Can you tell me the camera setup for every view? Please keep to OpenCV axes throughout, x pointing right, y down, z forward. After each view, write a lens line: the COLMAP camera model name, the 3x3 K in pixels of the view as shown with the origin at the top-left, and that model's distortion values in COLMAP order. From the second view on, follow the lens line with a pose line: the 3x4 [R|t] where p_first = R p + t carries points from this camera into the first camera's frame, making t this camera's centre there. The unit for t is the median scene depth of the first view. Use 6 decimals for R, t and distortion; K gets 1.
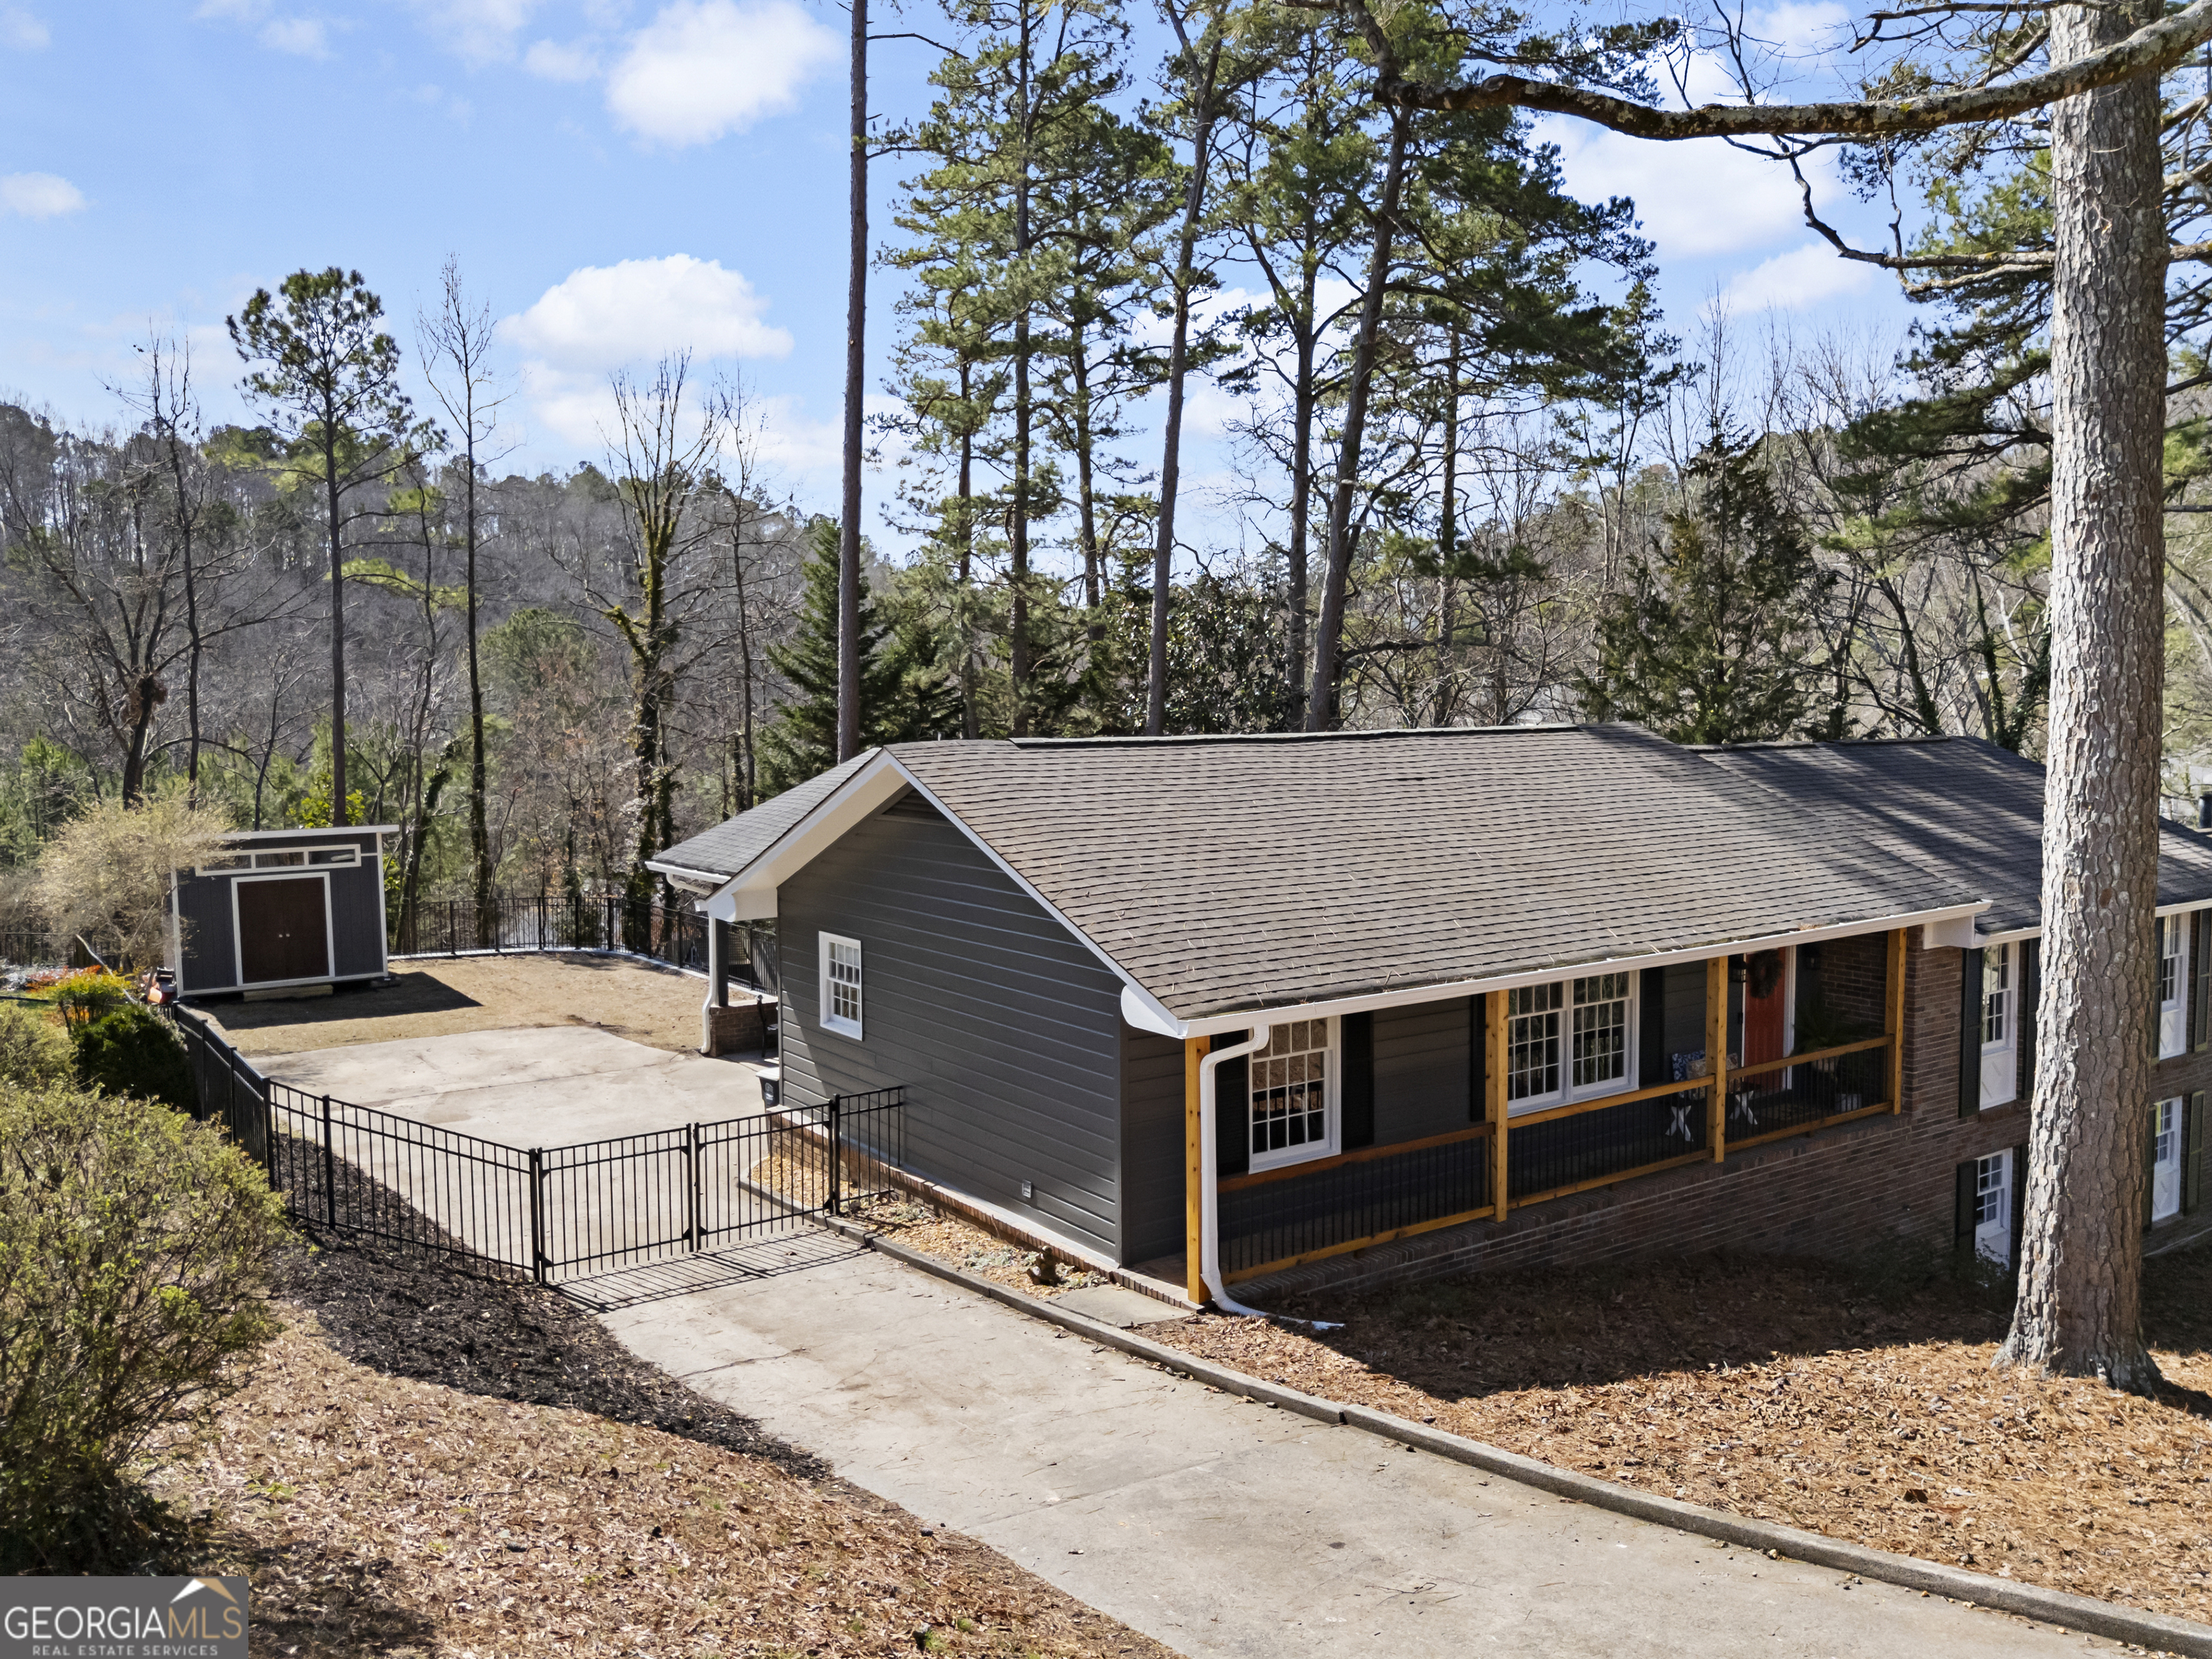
lens RADIAL K [[1598.0, 0, 1106.0], [0, 1598.0, 829.5], [0, 0, 1]] dist [0.043078, -0.001743]
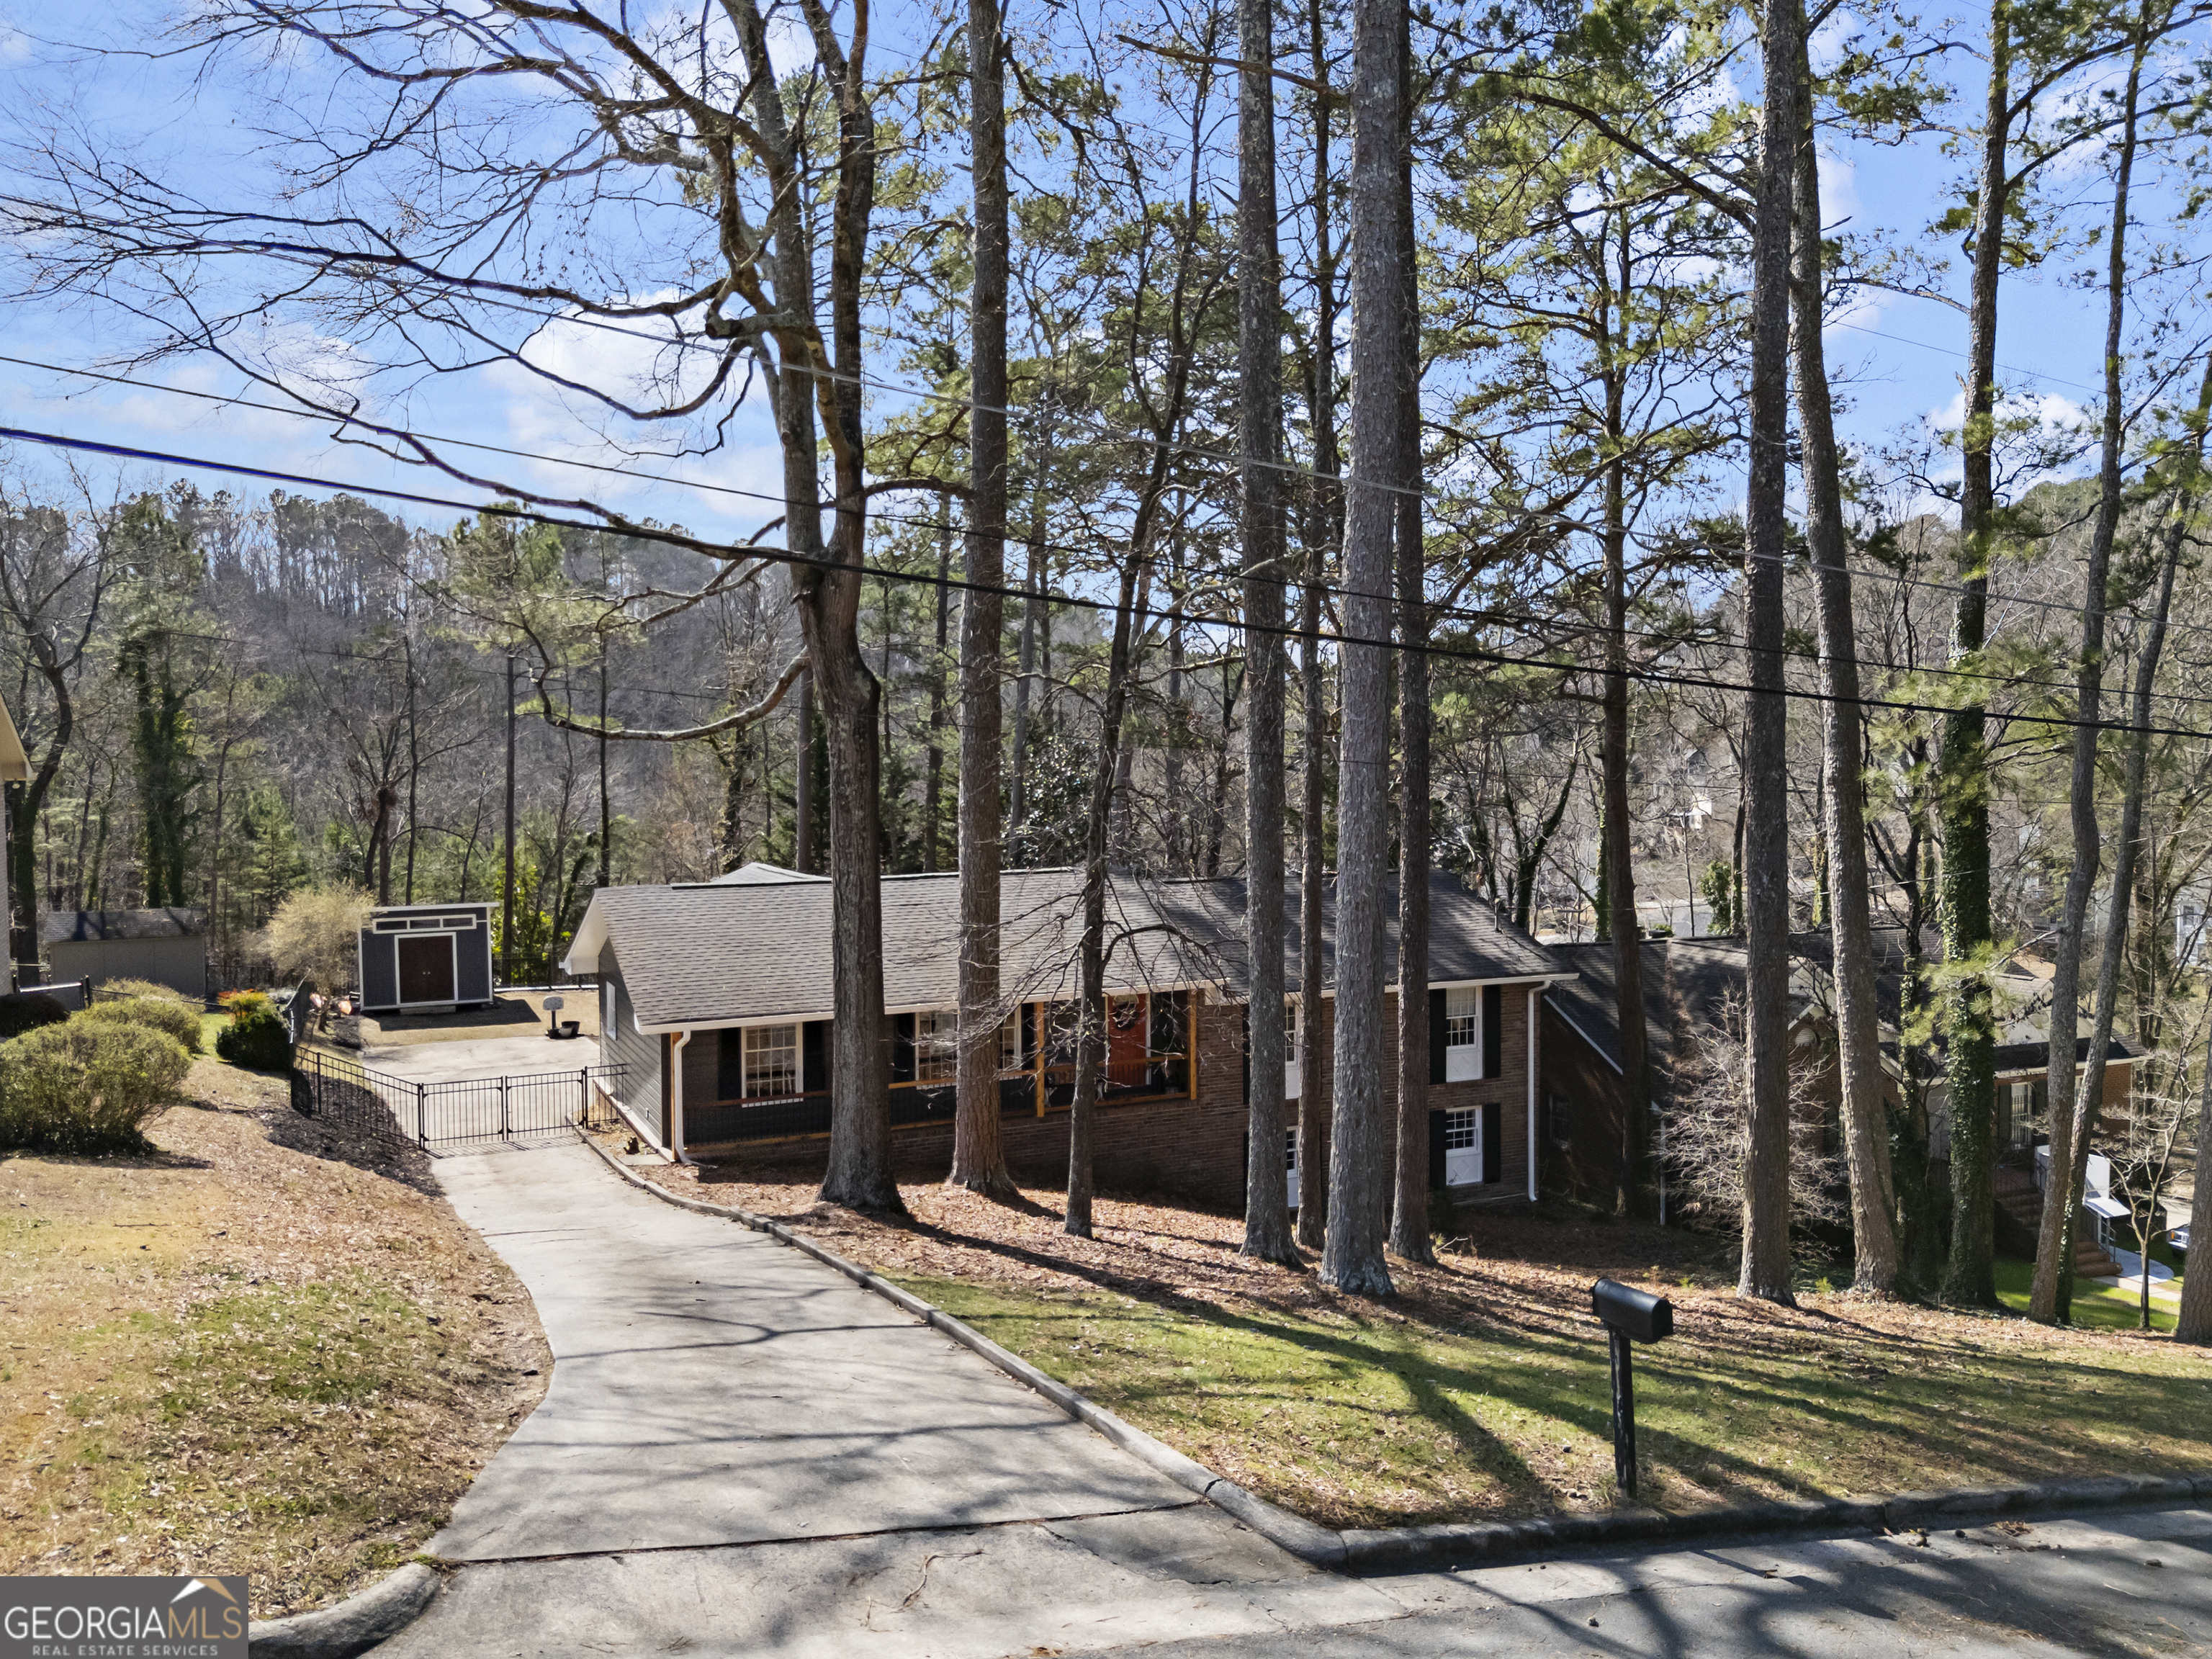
lens RADIAL K [[1598.0, 0, 1106.0], [0, 1598.0, 829.5], [0, 0, 1]] dist [0.043078, -0.001743]
pose [[0.984876, 0.008584, -0.173046, 0.403066], [-0.013756, 0.999493, -0.028712, -0.036970], [0.172712, 0.030658, 0.984495, -0.415634]]
